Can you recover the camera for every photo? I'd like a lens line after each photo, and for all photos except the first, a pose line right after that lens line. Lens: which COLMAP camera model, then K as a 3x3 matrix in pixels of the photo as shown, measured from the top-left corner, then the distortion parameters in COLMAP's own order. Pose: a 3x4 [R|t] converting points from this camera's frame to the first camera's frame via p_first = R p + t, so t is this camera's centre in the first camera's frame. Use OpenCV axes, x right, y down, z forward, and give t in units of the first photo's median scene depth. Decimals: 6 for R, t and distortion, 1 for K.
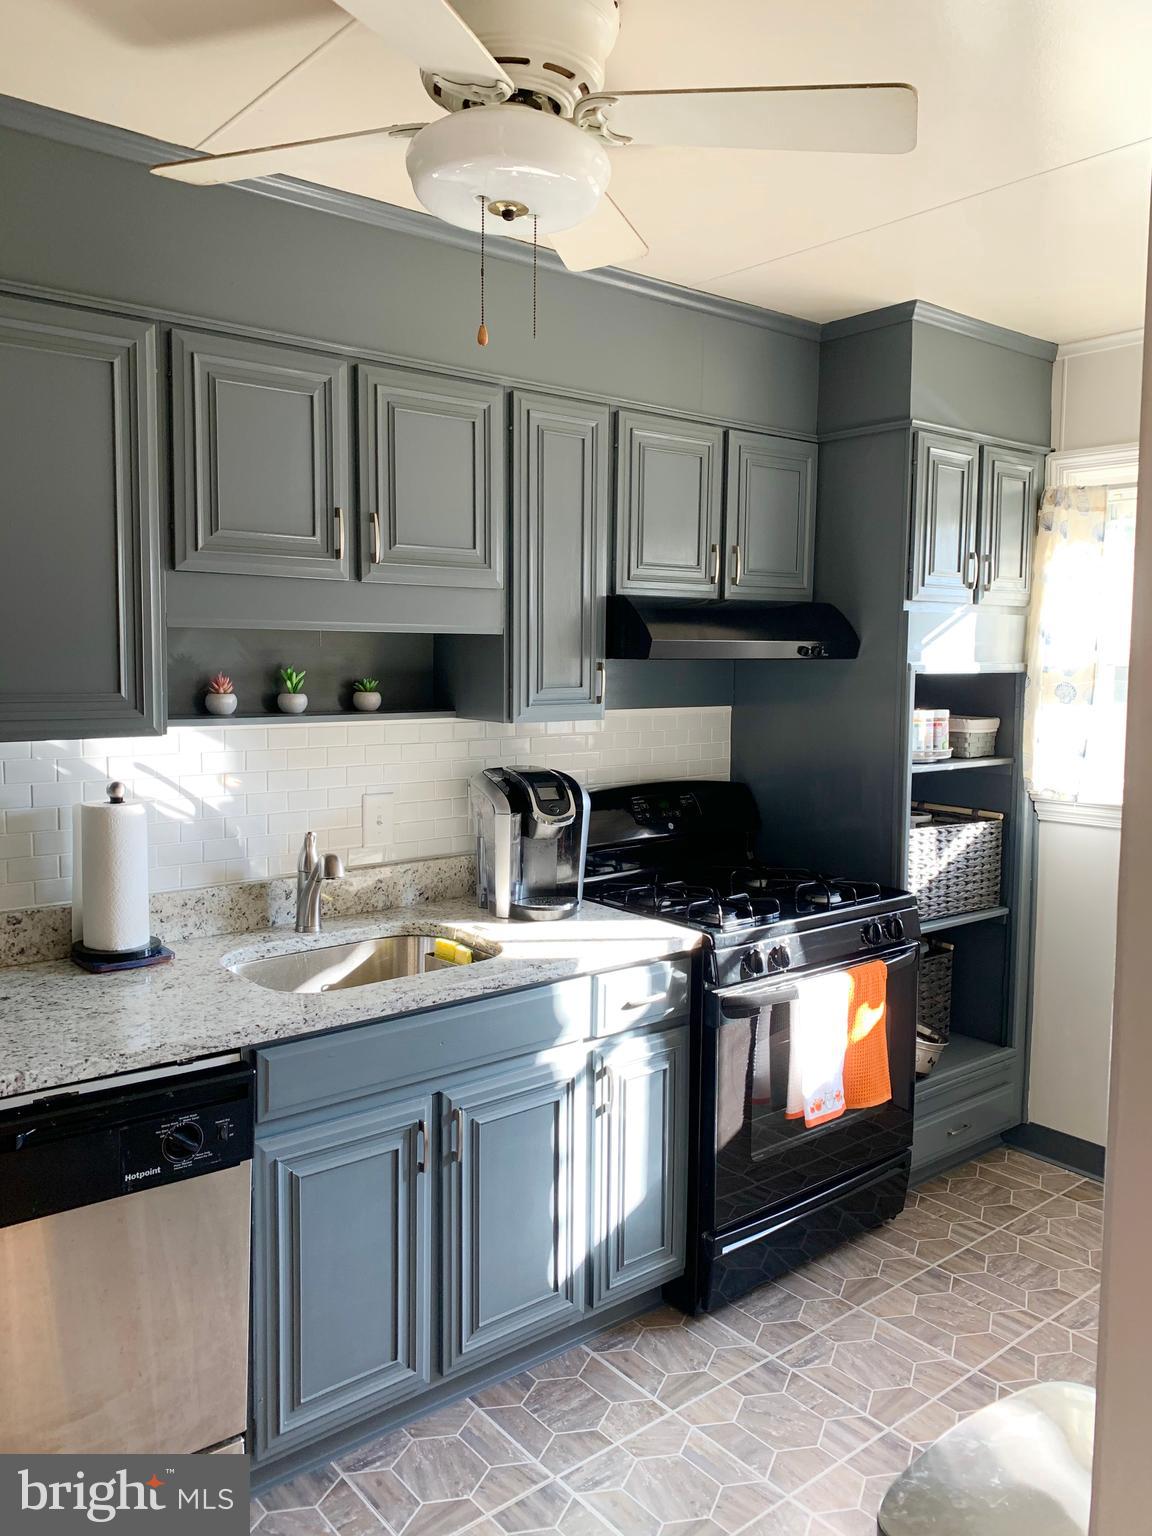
lens RADIAL K [[1168.4, 0, 601.9], [0, 1168.4, 765.9], [0, 0, 1]] dist [0.005543, -0.098679]
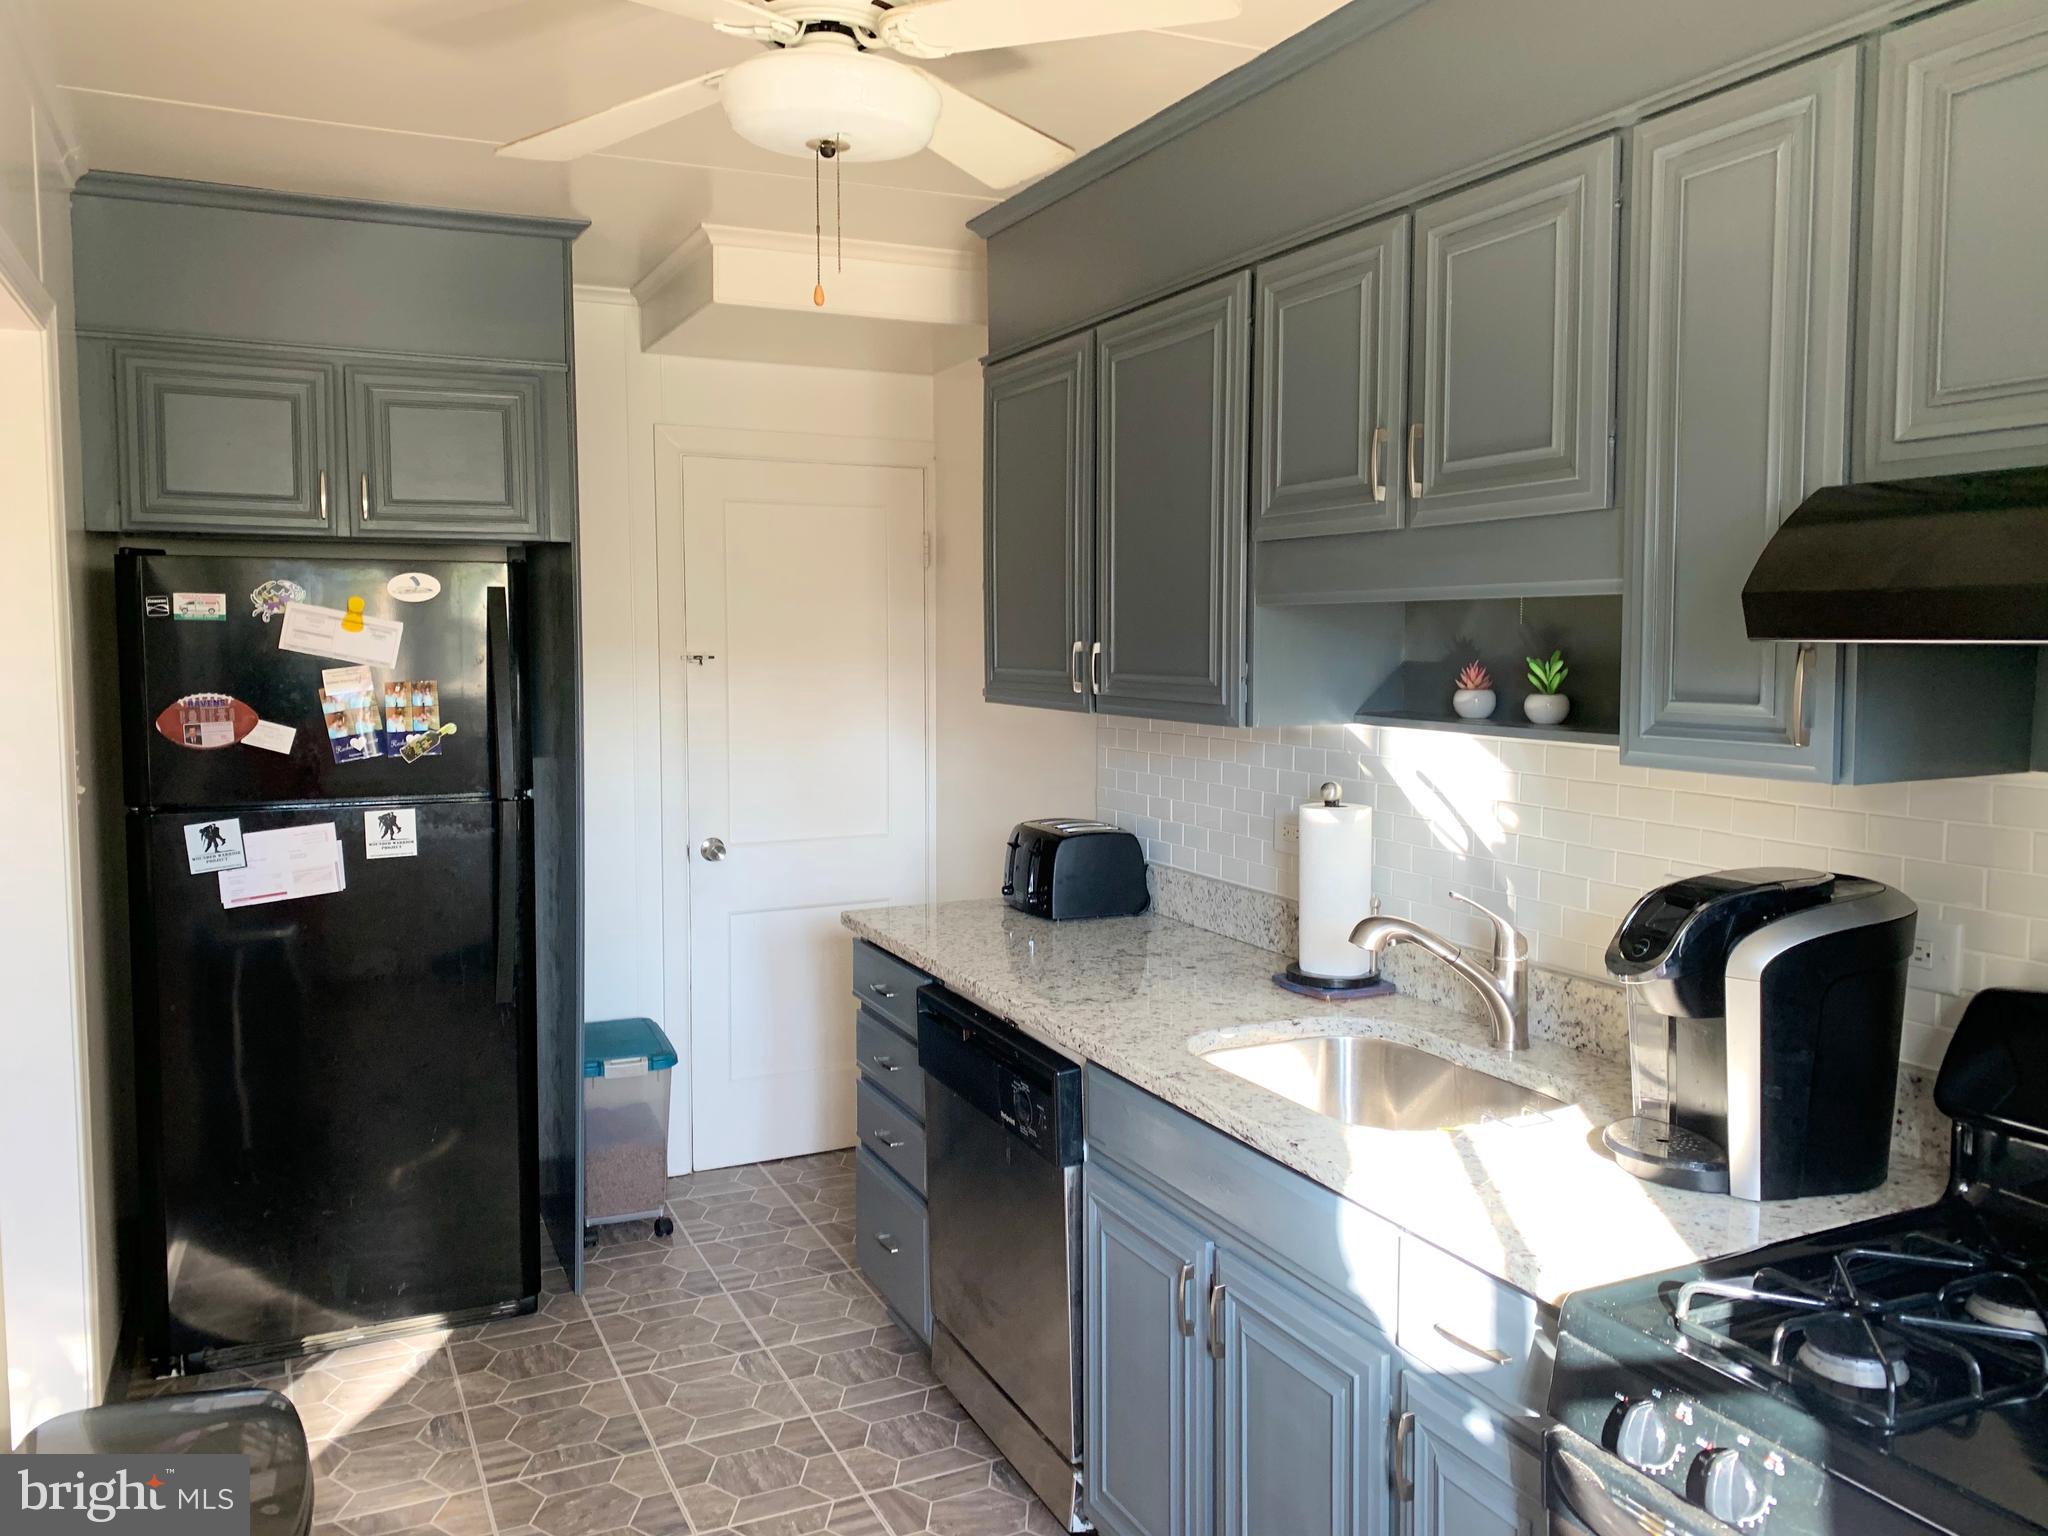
lens RADIAL K [[1557.9, 0, 1024.0], [0, 1557.9, 768.0], [0, 0, 1]] dist [0.005543, -0.098679]
pose [[-0.249721, 0.069576, -0.965815, 0.681572], [-0.101986, 0.989978, 0.097686, -0.079168], [0.962932, 0.122894, -0.240122, 0.961754]]
